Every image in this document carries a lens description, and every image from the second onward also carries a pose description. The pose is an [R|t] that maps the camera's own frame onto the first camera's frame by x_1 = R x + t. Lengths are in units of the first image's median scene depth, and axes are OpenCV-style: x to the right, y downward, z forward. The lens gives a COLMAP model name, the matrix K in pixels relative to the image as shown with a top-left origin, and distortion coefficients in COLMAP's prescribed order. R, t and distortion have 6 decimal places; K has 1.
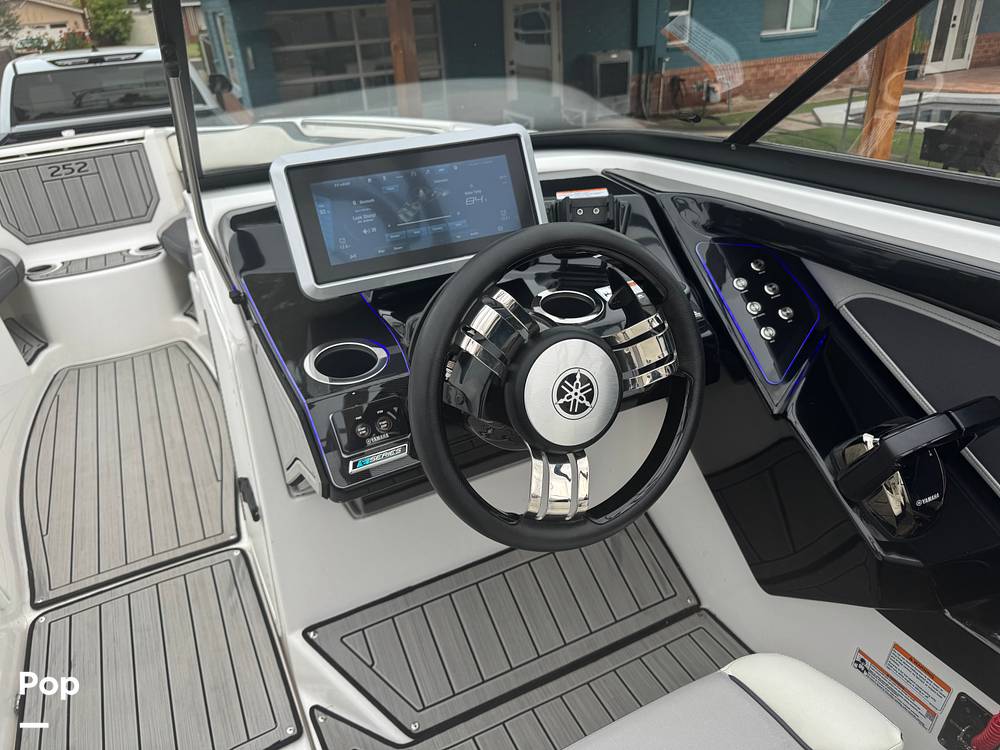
lens RADIAL K [[716.8, 0, 493.1], [0, 716.8, 374.4], [0, 0, 1]] dist [0.065767, -0.064458]
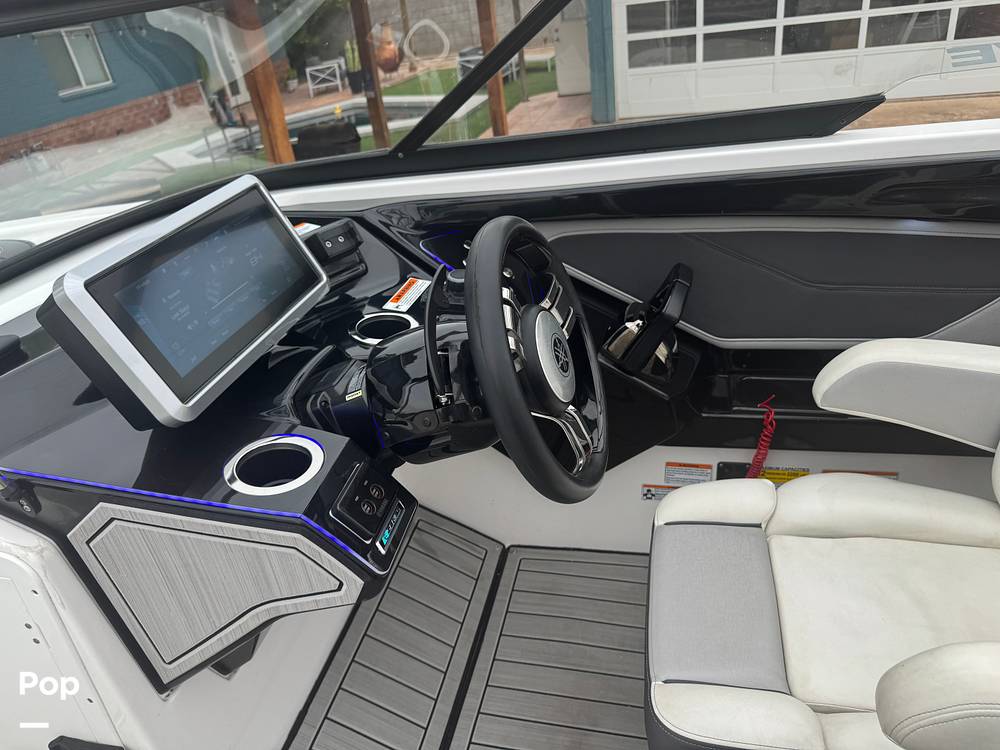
lens RADIAL K [[716.8, 0, 493.1], [0, 716.8, 374.4], [0, 0, 1]] dist [0.065767, -0.064458]
pose [[0.643368, -0.407696, 0.647967, -0.491657], [0.443508, 0.888388, 0.118607, -0.088964], [-0.624002, 0.211071, 0.752377, 0.150905]]
